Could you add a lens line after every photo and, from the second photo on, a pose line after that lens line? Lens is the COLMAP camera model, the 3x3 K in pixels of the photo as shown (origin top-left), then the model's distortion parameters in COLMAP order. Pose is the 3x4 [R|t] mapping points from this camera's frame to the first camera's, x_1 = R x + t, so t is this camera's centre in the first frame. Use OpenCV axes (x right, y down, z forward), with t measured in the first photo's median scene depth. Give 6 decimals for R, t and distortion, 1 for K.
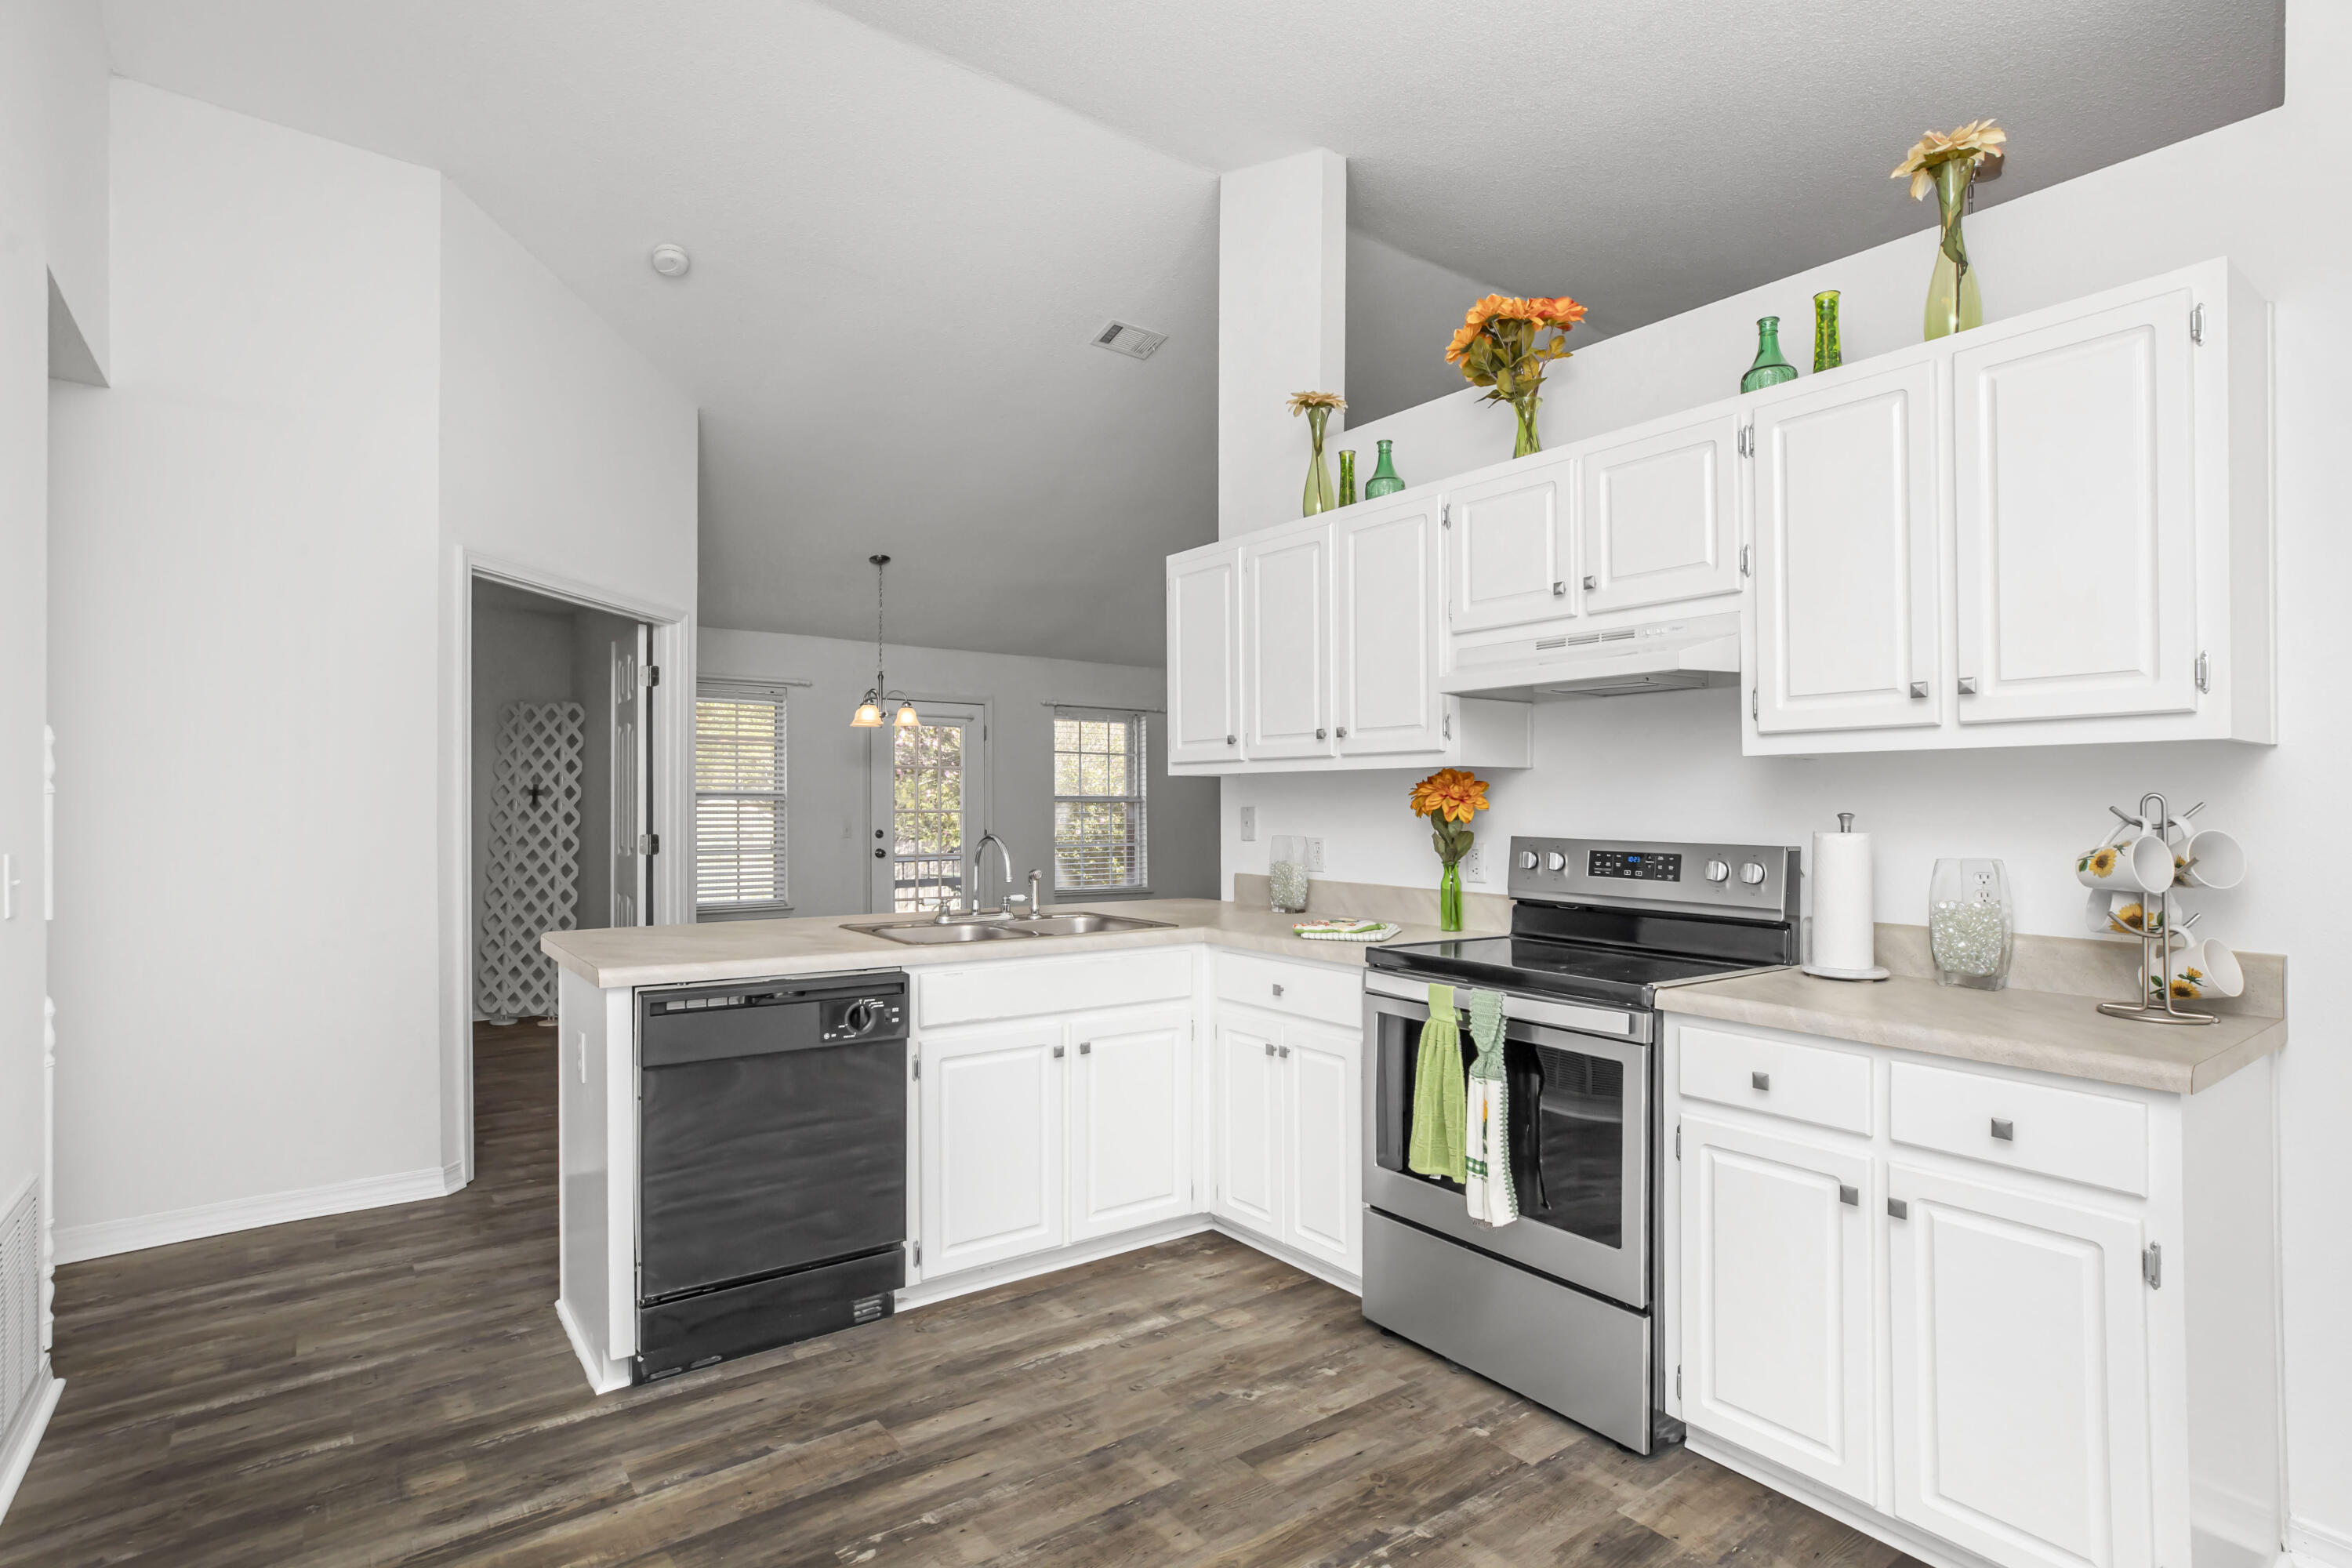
lens RADIAL K [[1207.9, 0, 1187.7], [0, 1207.9, 770.4], [0, 0, 1]] dist [0.014106, 0.016285]
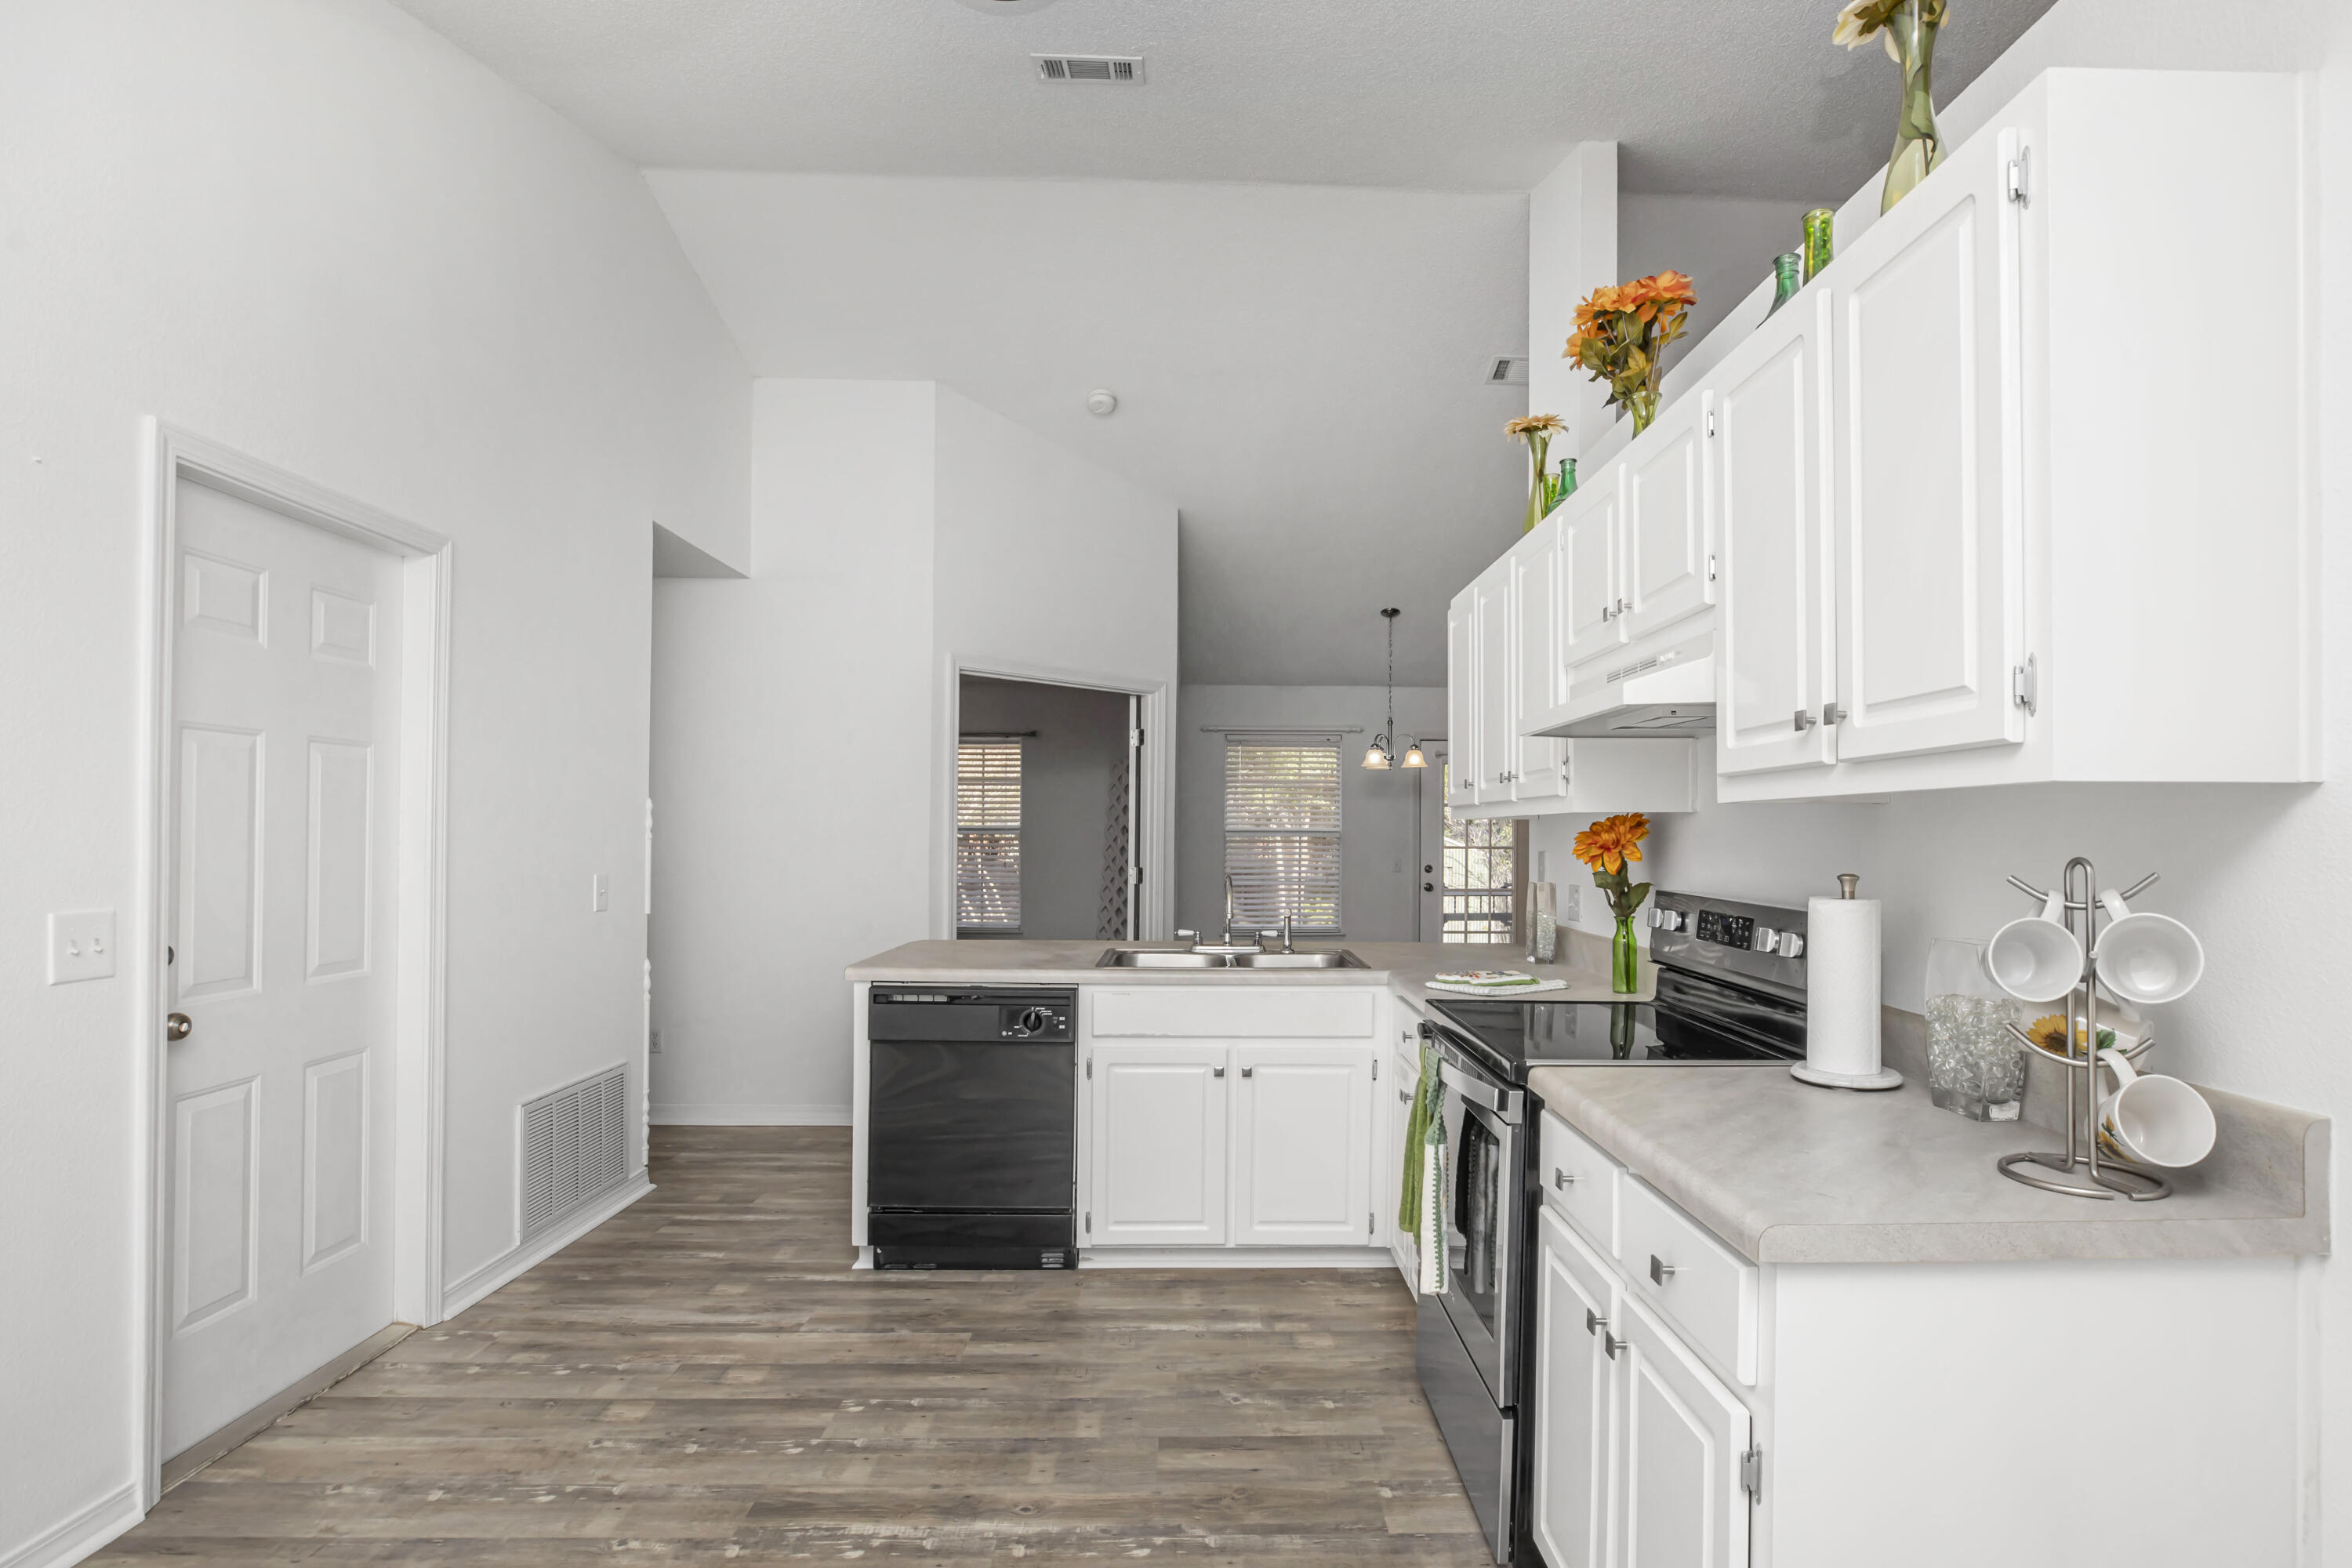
lens RADIAL K [[1207.9, 0, 1220.0], [0, 1207.9, 817.9], [0, 0, 1]] dist [0.014106, 0.016285]
pose [[0.810722, -0.004744, -0.585412, 0.619860], [0.013179, 0.999862, 0.010150, -0.014658], [0.585283, -0.015944, 0.810673, 0.112036]]
